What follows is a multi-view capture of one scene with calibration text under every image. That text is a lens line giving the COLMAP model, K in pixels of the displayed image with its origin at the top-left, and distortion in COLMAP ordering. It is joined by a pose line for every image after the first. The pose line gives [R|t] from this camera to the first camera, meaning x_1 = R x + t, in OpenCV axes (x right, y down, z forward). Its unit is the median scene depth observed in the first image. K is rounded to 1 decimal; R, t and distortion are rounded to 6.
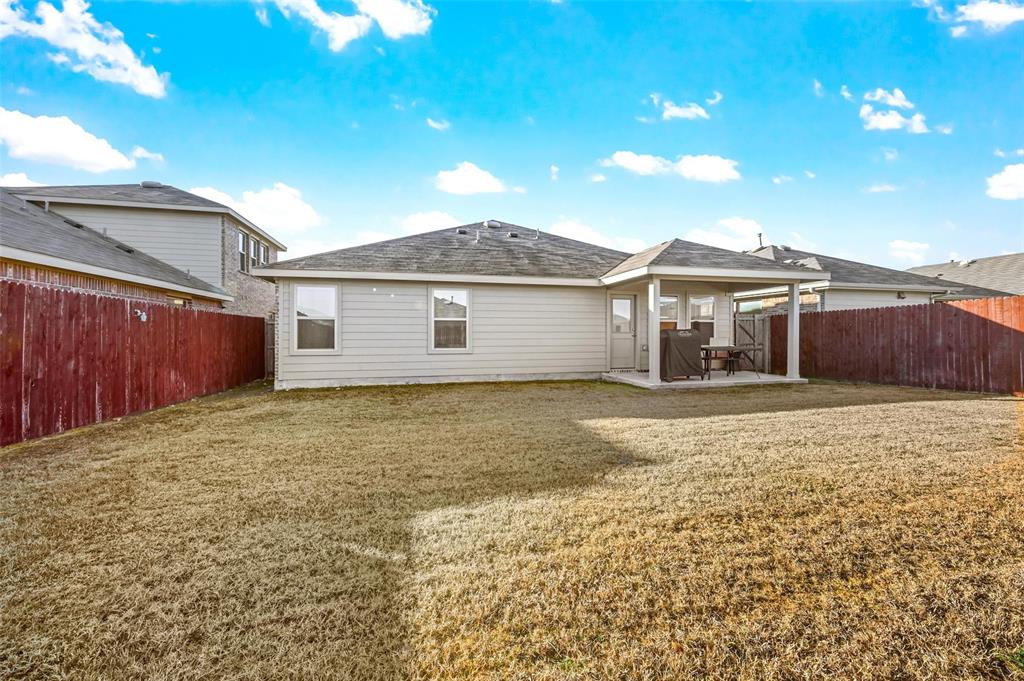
lens RADIAL K [[407.4, 0, 519.9], [0, 407.4, 336.9], [0, 0, 1]] dist [-0.002849, 0.000571]
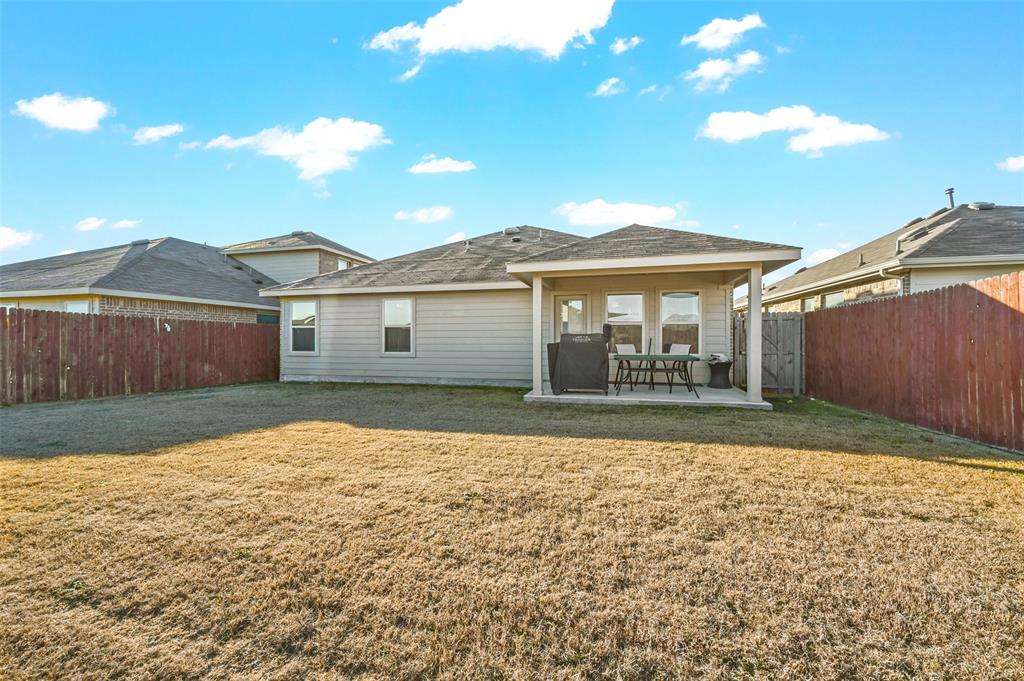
lens RADIAL K [[407.4, 0, 518.0], [0, 407.4, 340.5], [0, 0, 1]] dist [-0.002849, 0.000571]
pose [[0.881685, 0.001272, -0.471836, 0.757523], [-0.002946, 0.999992, -0.002807, -0.002503], [0.471829, 0.003865, 0.881682, 0.210225]]
